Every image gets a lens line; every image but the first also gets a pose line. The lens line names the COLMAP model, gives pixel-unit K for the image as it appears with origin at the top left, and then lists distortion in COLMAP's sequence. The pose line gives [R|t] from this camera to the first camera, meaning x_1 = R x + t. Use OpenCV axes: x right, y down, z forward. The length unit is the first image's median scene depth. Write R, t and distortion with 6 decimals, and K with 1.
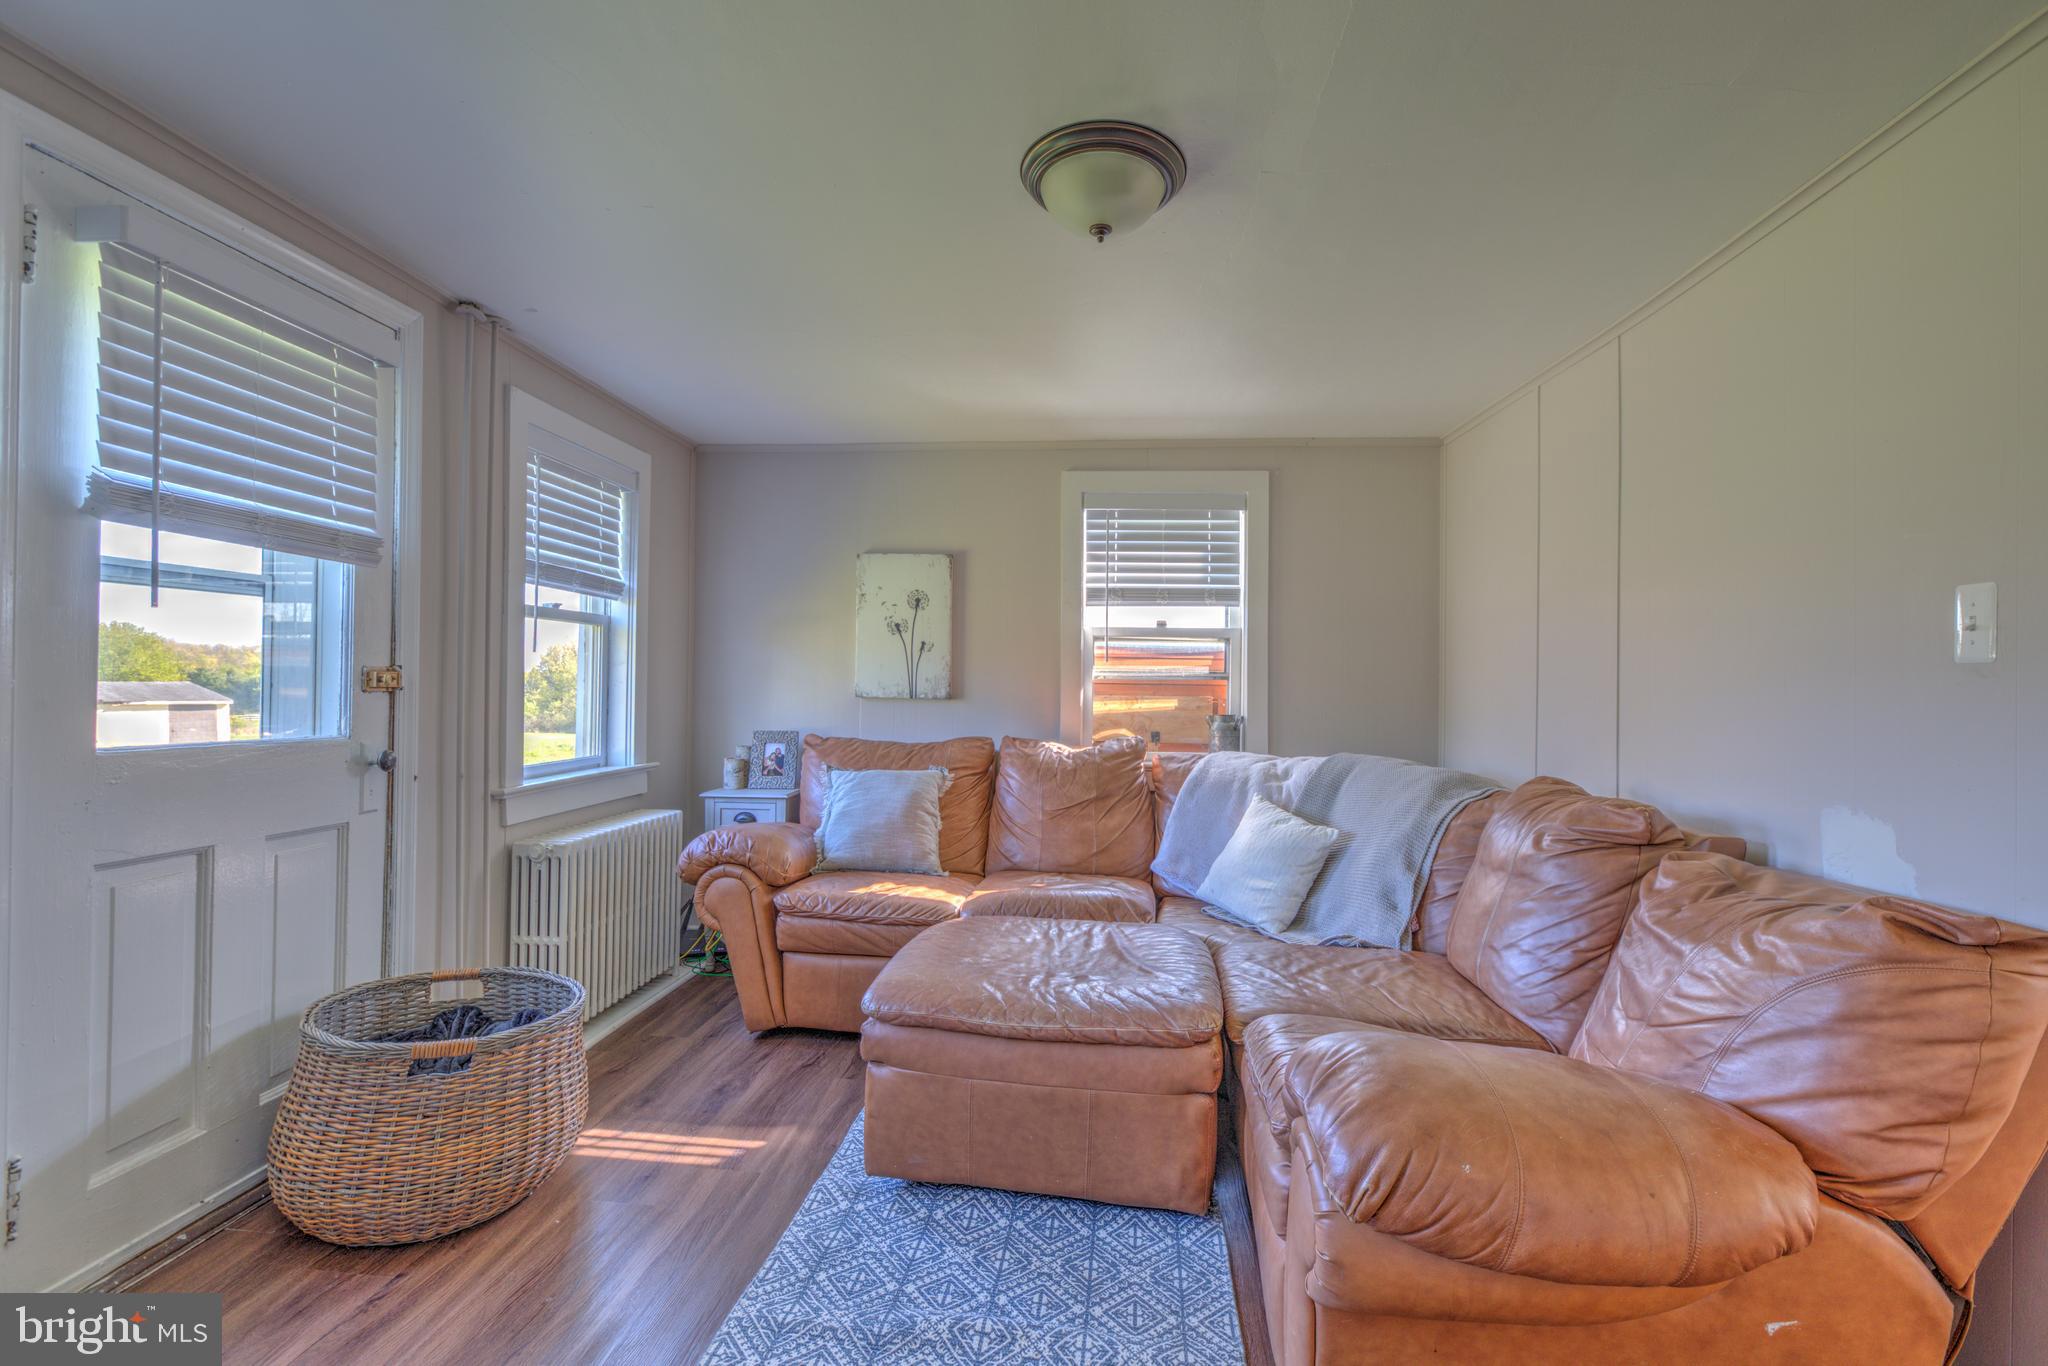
lens RADIAL K [[923.0, 0, 1032.5], [0, 923.0, 680.6], [0, 0, 1]] dist [-0.008941, 0.005222]
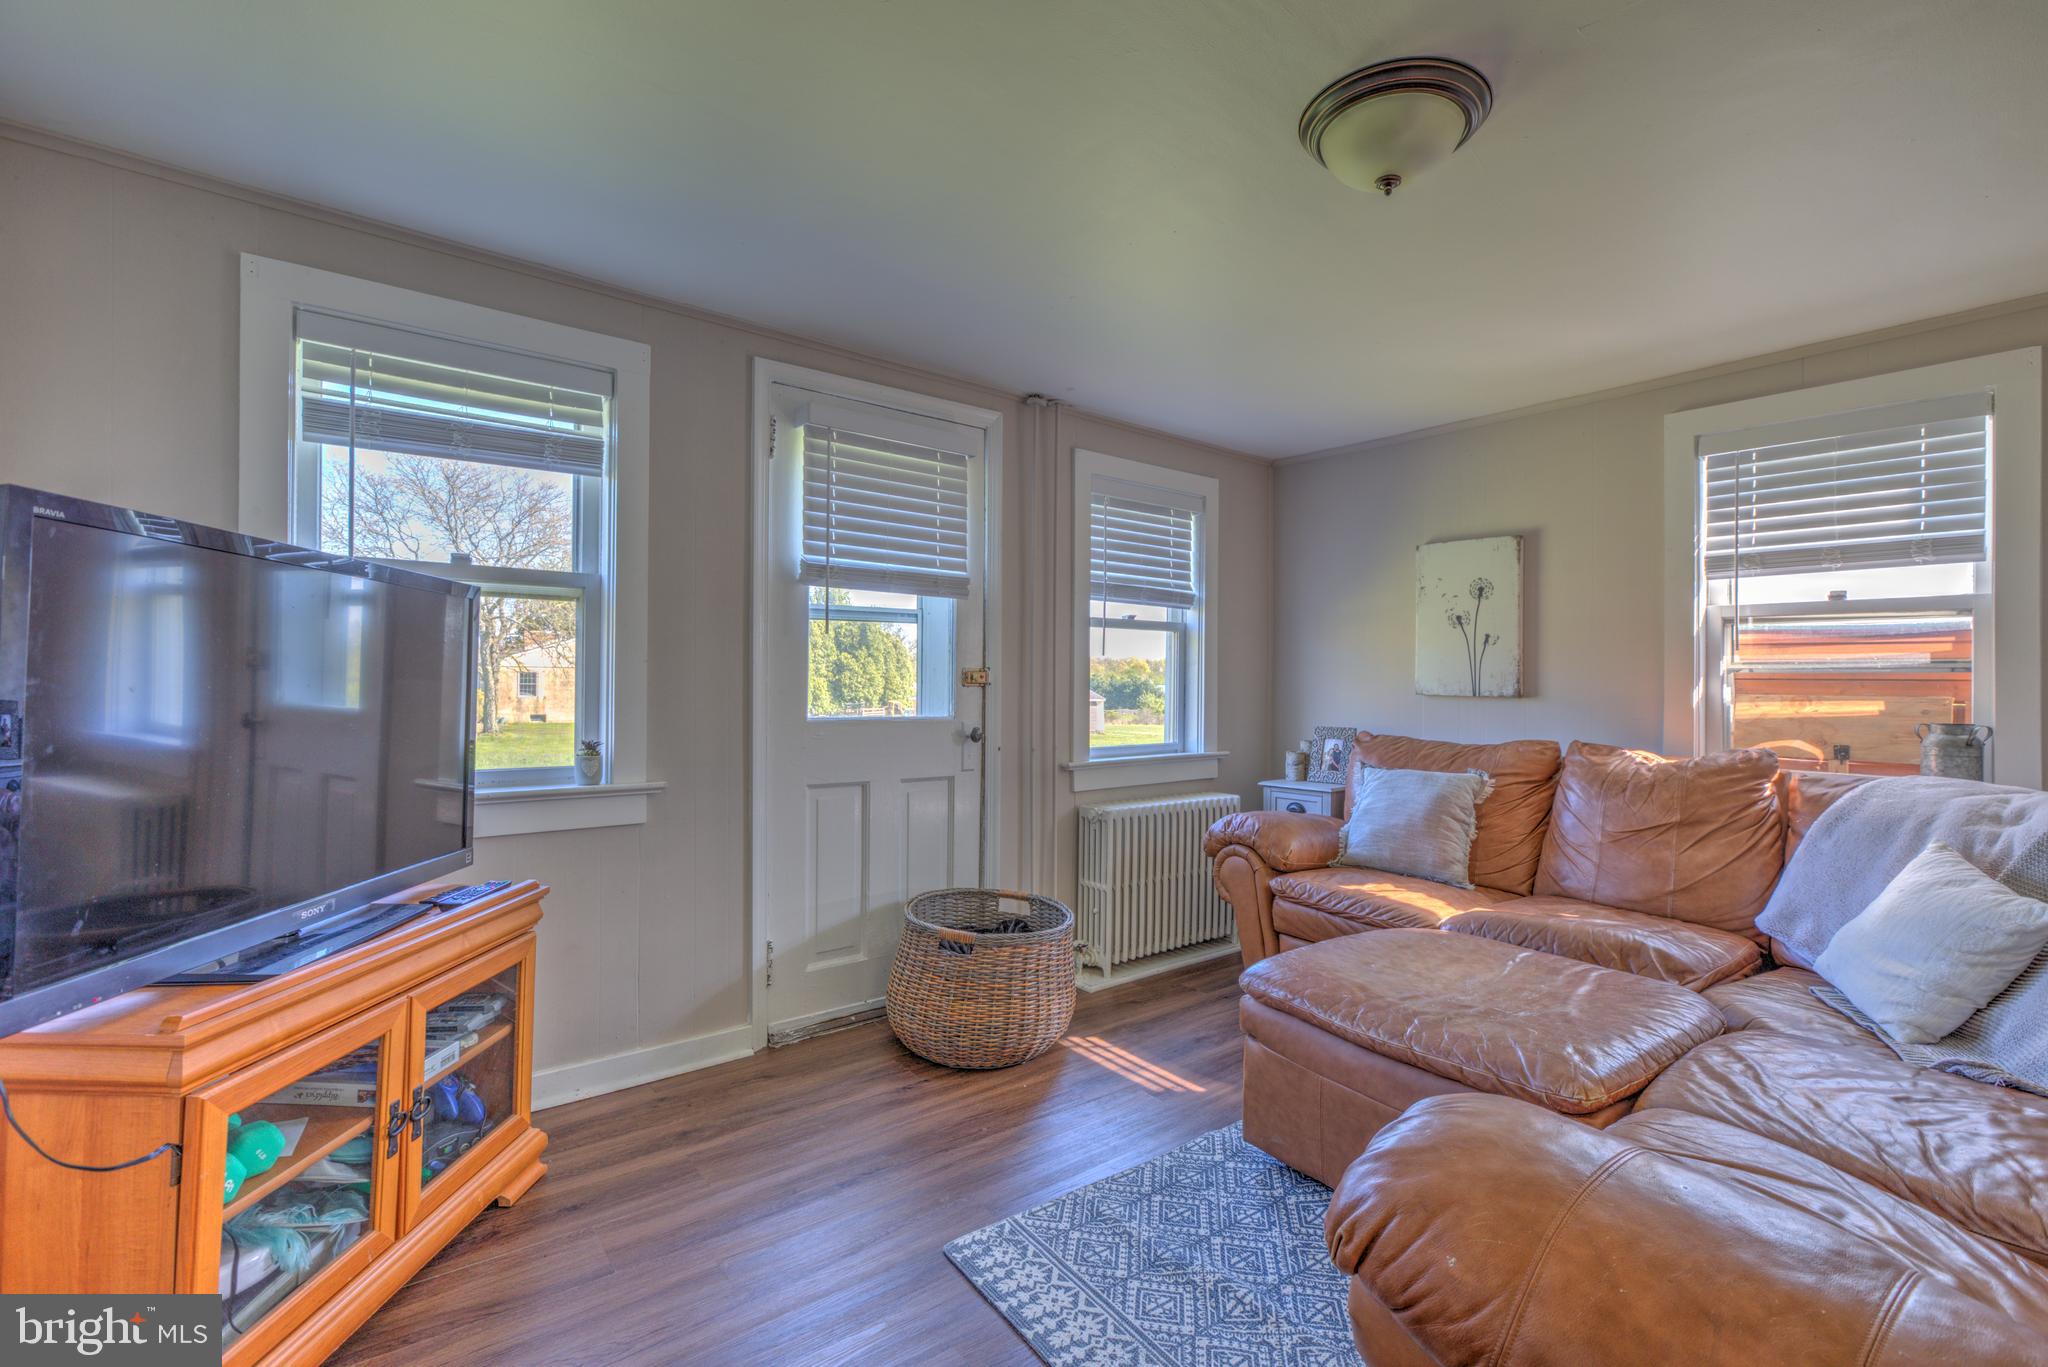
lens RADIAL K [[923.0, 0, 1033.4], [0, 923.0, 679.9], [0, 0, 1]] dist [-0.008941, 0.005222]
pose [[0.688846, -0.006057, -0.724882, 0.347032], [0.003538, 0.999981, -0.004993, 0.008966], [0.724899, 0.000875, 0.688855, 0.074673]]
